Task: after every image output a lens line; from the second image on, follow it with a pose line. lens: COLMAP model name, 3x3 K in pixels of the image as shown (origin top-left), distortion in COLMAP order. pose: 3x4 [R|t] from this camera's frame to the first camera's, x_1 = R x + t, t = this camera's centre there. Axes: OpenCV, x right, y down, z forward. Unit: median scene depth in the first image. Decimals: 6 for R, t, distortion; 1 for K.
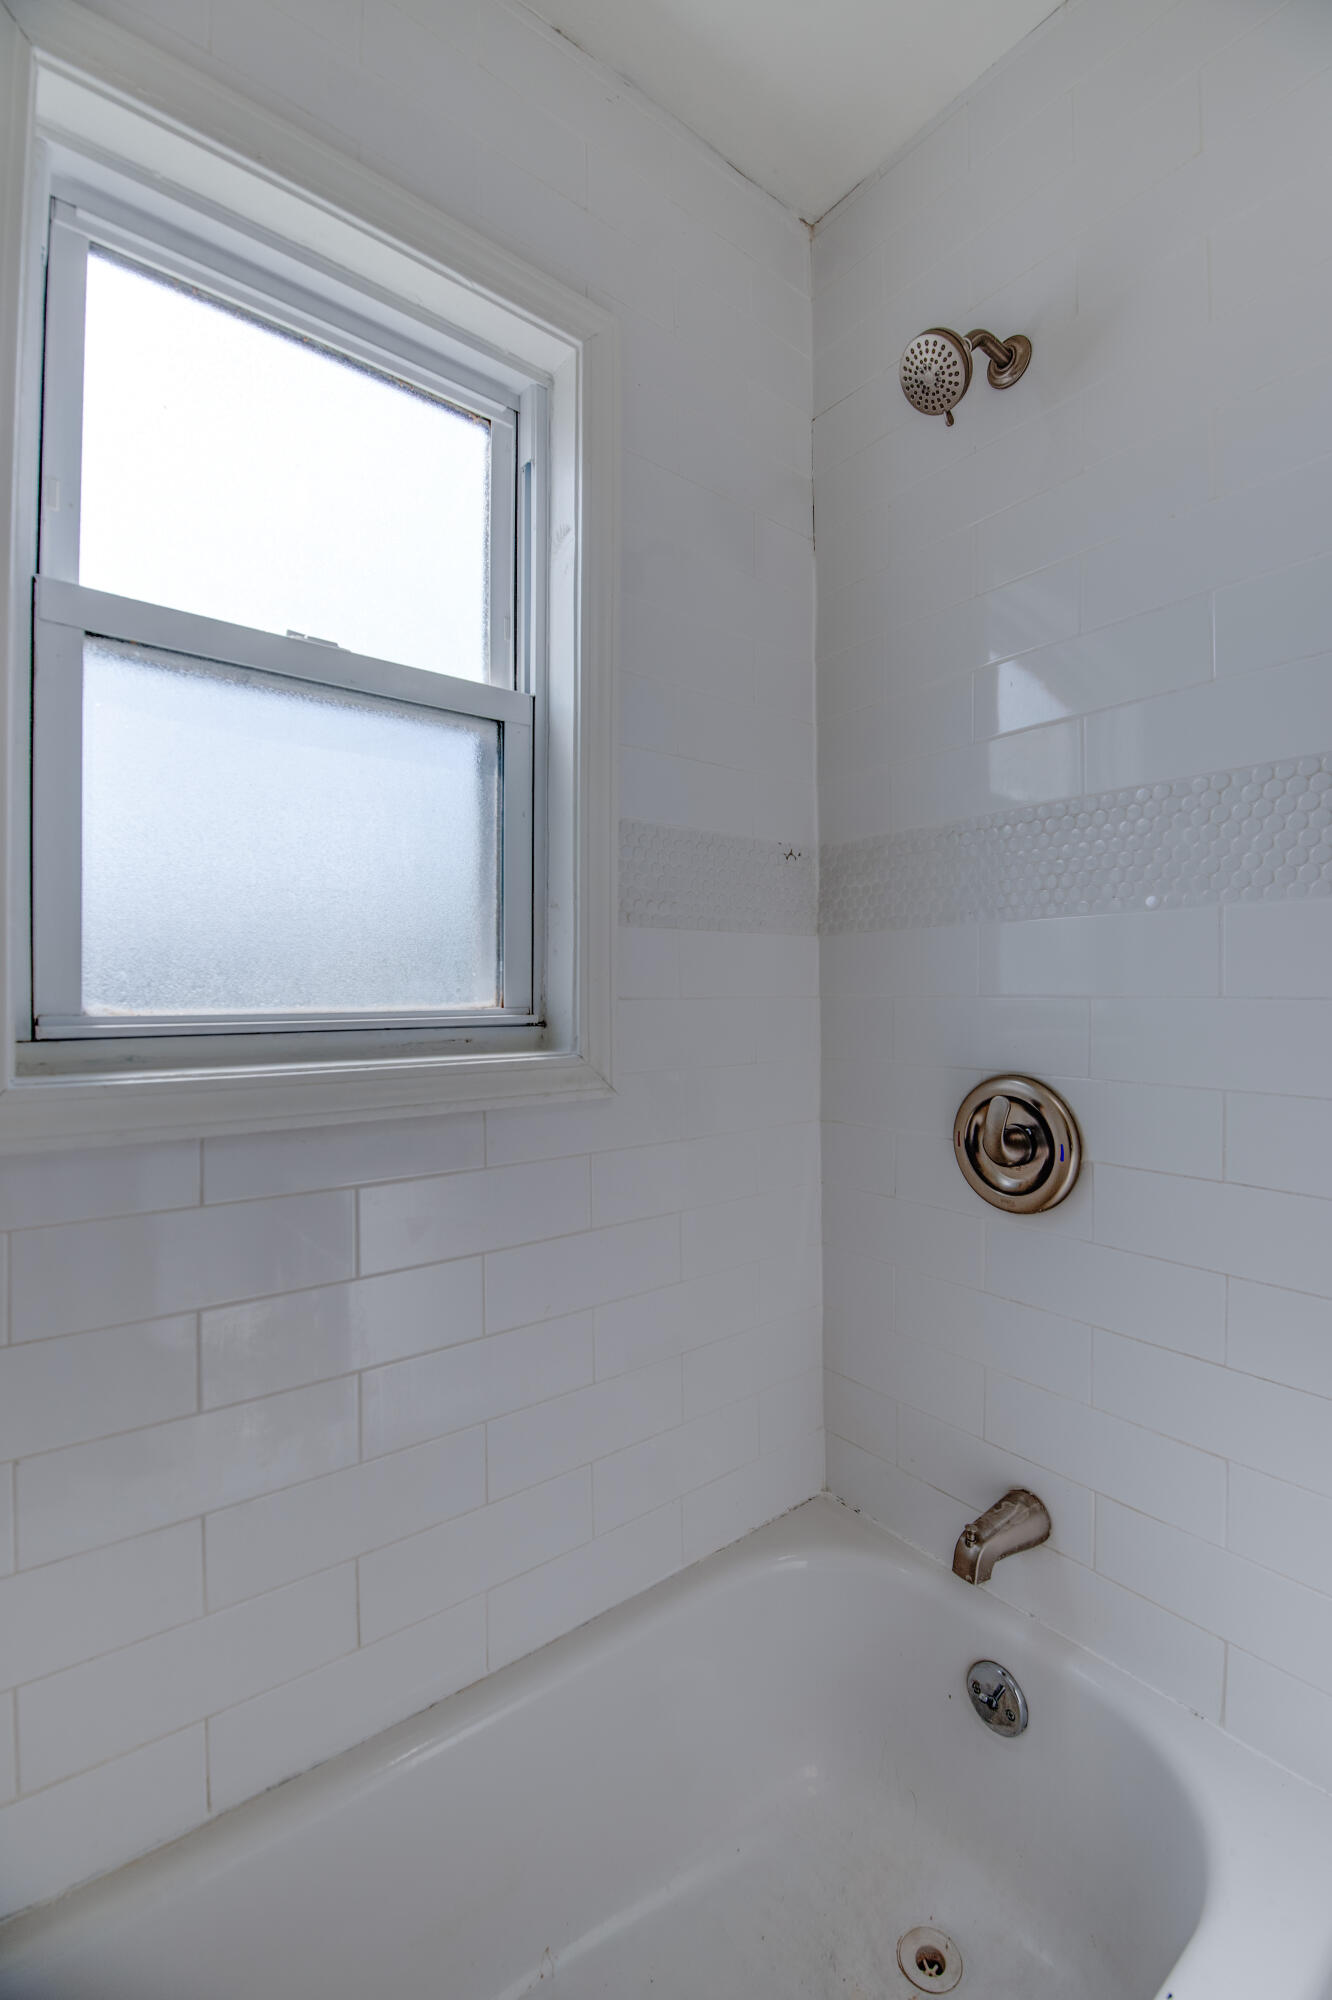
lens RADIAL K [[867.6, 0, 666.0], [0, 867.6, 1000.0], [0, 0, 1]] dist [-0.008958, -0.000446]
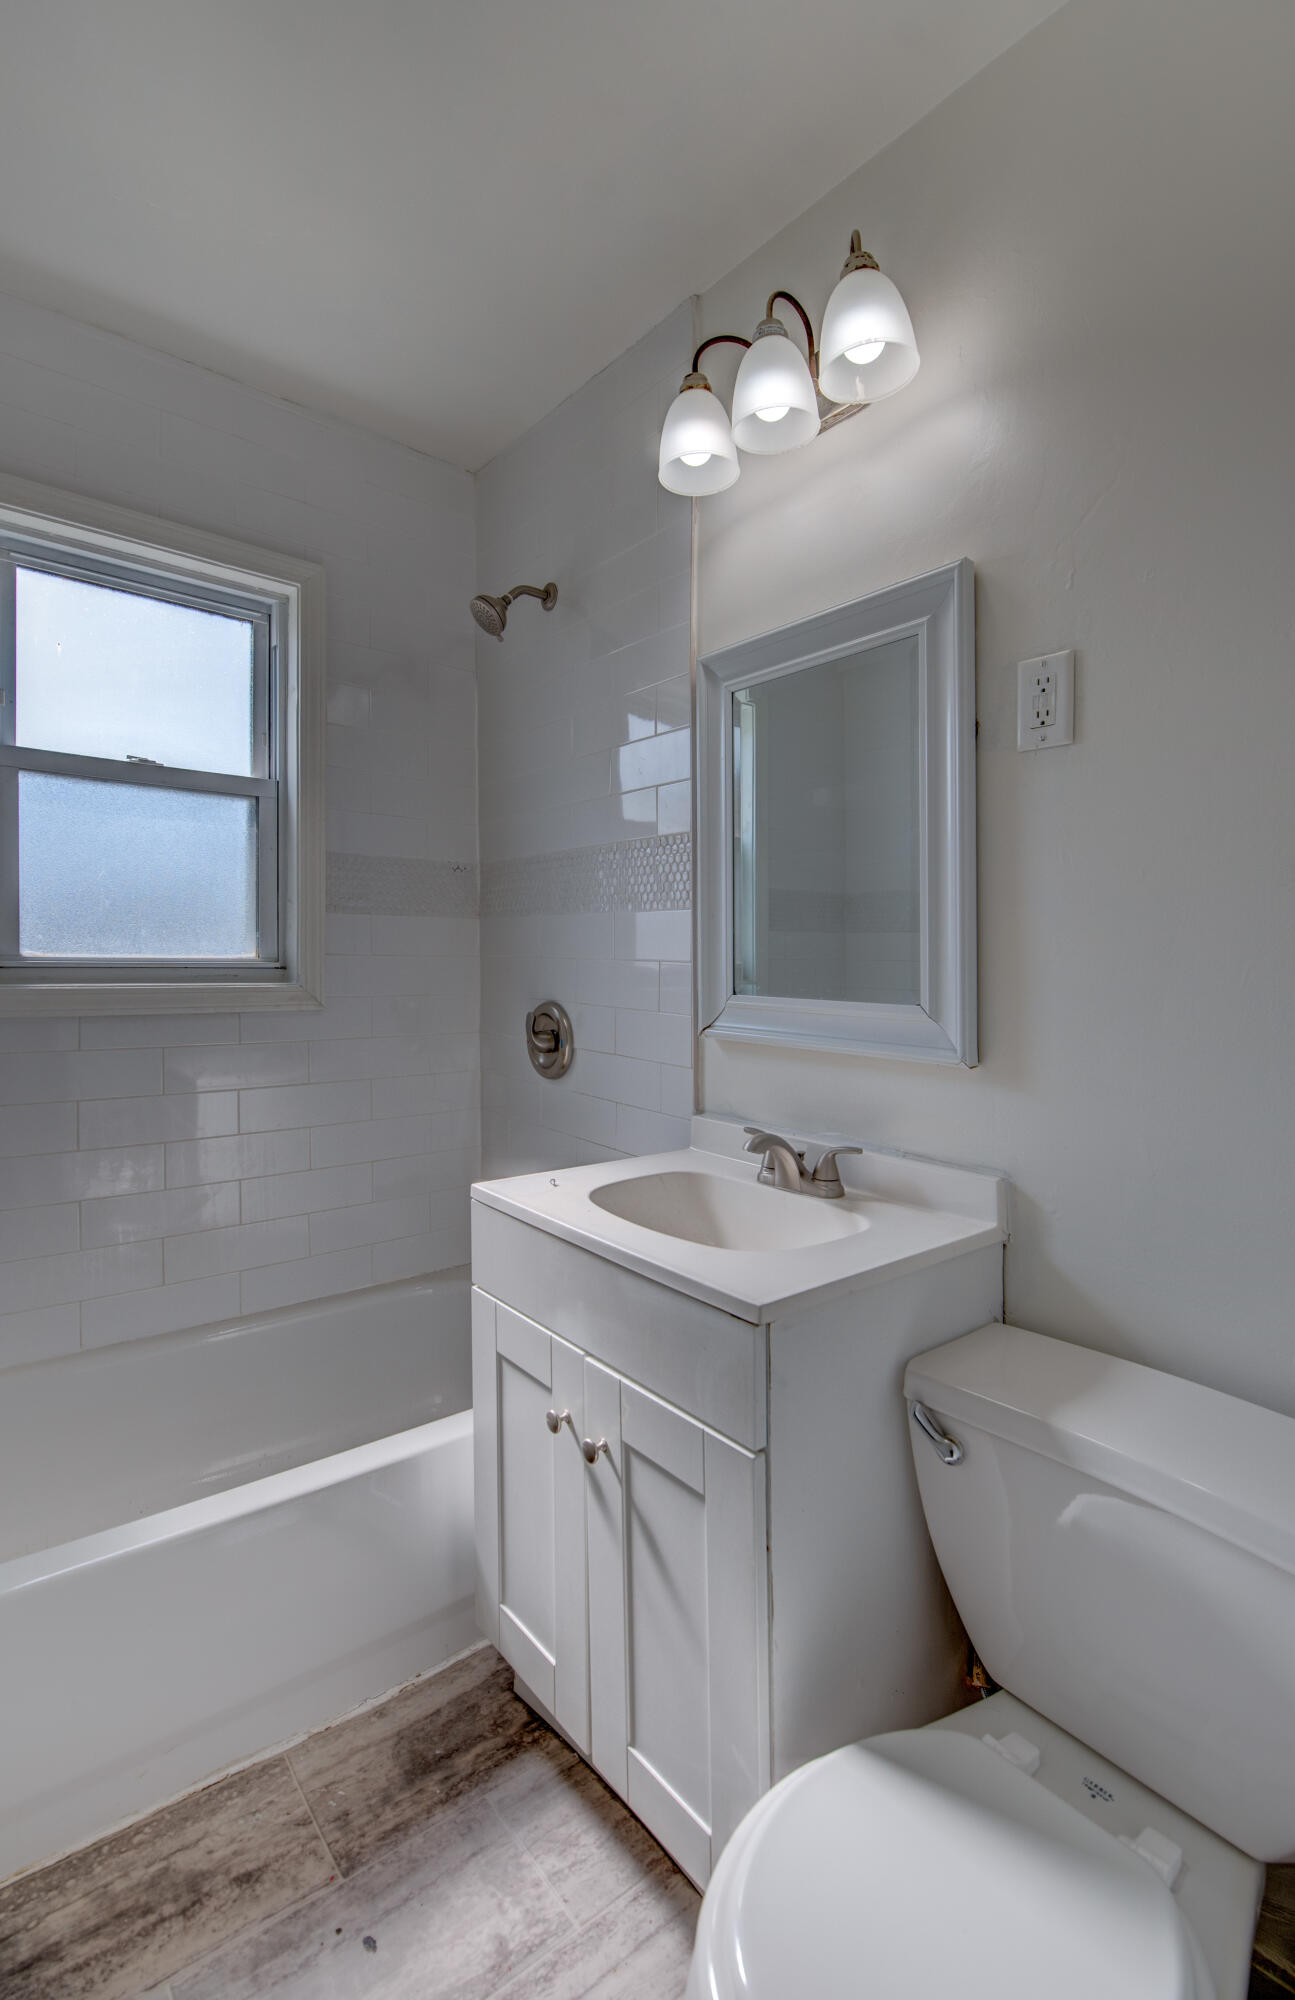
lens RADIAL K [[905.0, 0, 647.5], [0, 905.0, 1000.0], [0, 0, 1]] dist [-0.001662, -0.000038]
pose [[0.999277, 0.019367, 0.032730, 0.547440], [-0.020679, 0.998977, 0.040227, 0.003767], [-0.031918, -0.040874, 0.998654, -0.877093]]
